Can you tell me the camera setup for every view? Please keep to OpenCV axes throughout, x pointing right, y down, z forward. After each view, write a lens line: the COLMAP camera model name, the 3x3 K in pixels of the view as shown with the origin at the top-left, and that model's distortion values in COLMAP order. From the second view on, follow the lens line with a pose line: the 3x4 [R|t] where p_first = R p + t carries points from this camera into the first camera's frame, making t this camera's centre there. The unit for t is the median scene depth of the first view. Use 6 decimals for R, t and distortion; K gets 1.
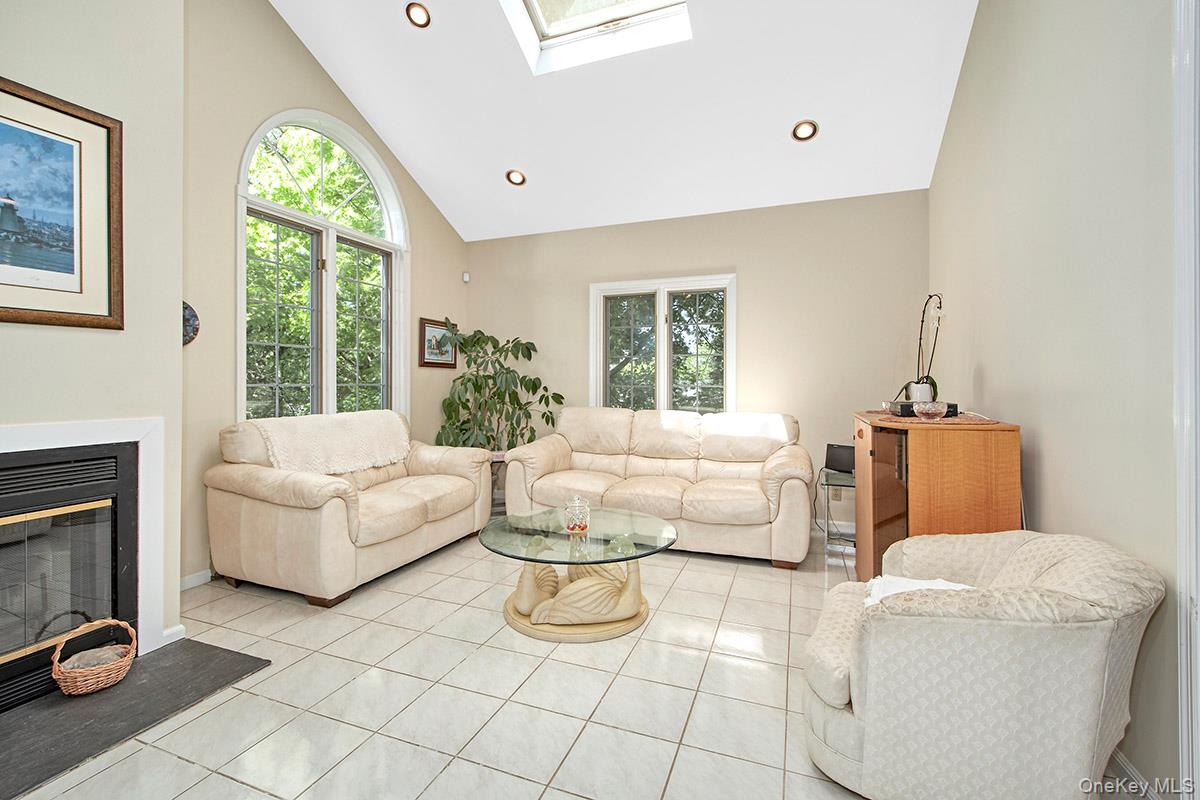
lens RADIAL K [[530.4, 0, 590.5], [0, 530.4, 381.7], [0, 0, 1]] dist [0.009379, -0.006395]
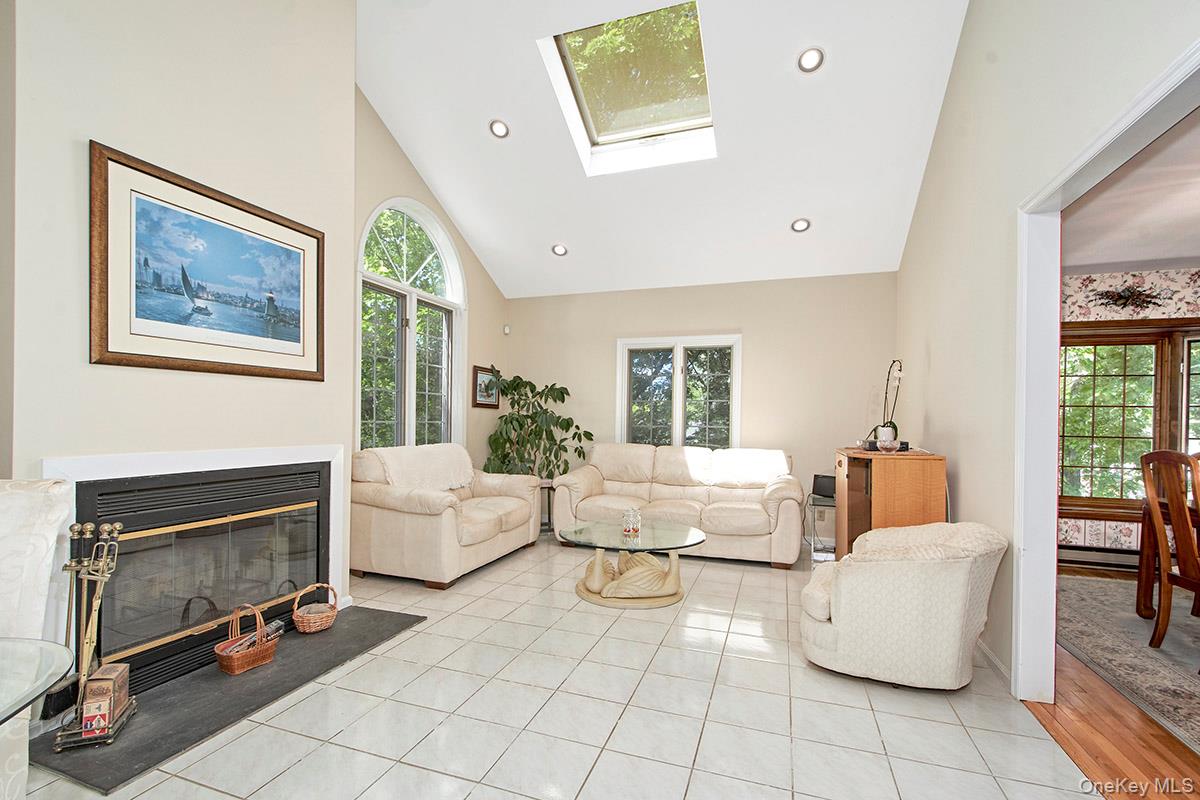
lens RADIAL K [[532.0, 0, 592.3], [0, 532.0, 425.0], [0, 0, 1]] dist [-0.000147, -0.000213]
pose [[0.999472, 0.012963, 0.029803, -0.122245], [-0.013192, 0.999885, 0.007504, -0.001461], [-0.029703, -0.007893, 0.999528, -0.249006]]
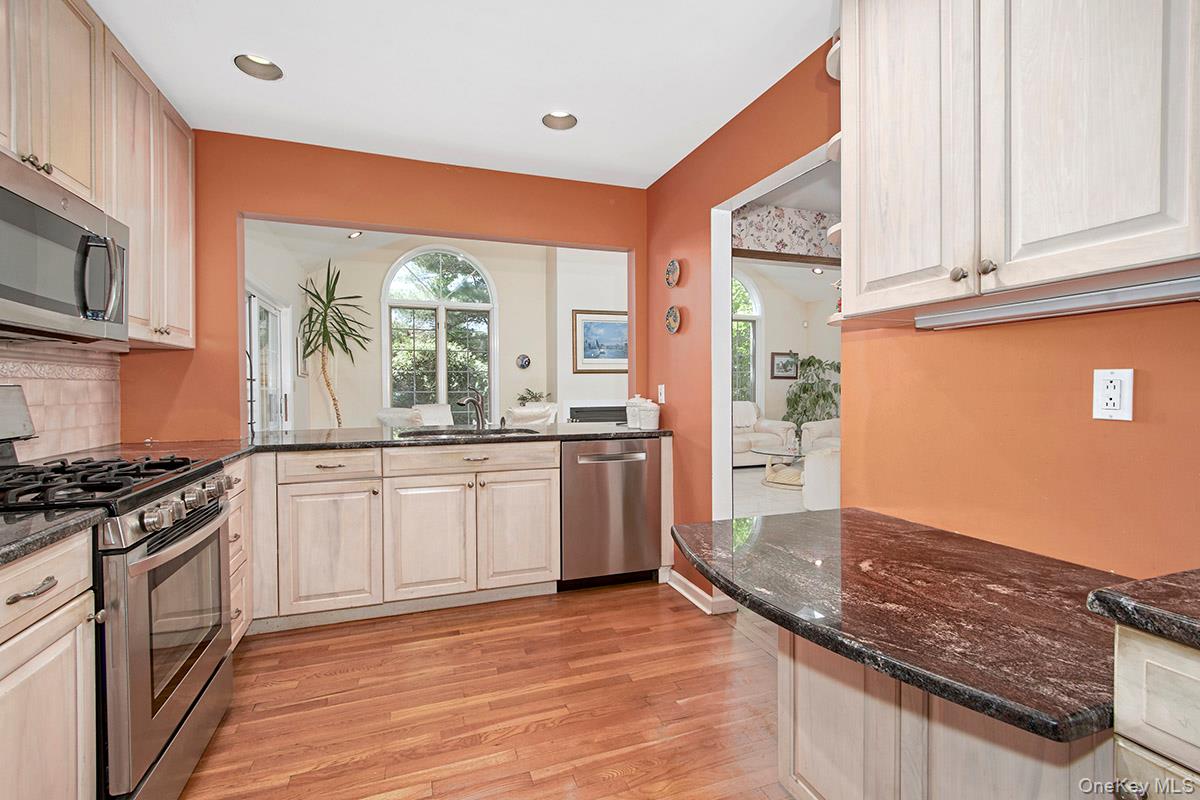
lens RADIAL K [[492.8, 0, 600.0], [0, 492.8, 400.0], [0, 0, 1]] dist [0.000809, 0.000036]
pose [[0.652745, 0.018181, -0.757360, 0.795470], [0.005772, 0.999564, 0.028970, -0.010729], [0.757556, -0.023282, 0.652355, -0.776666]]
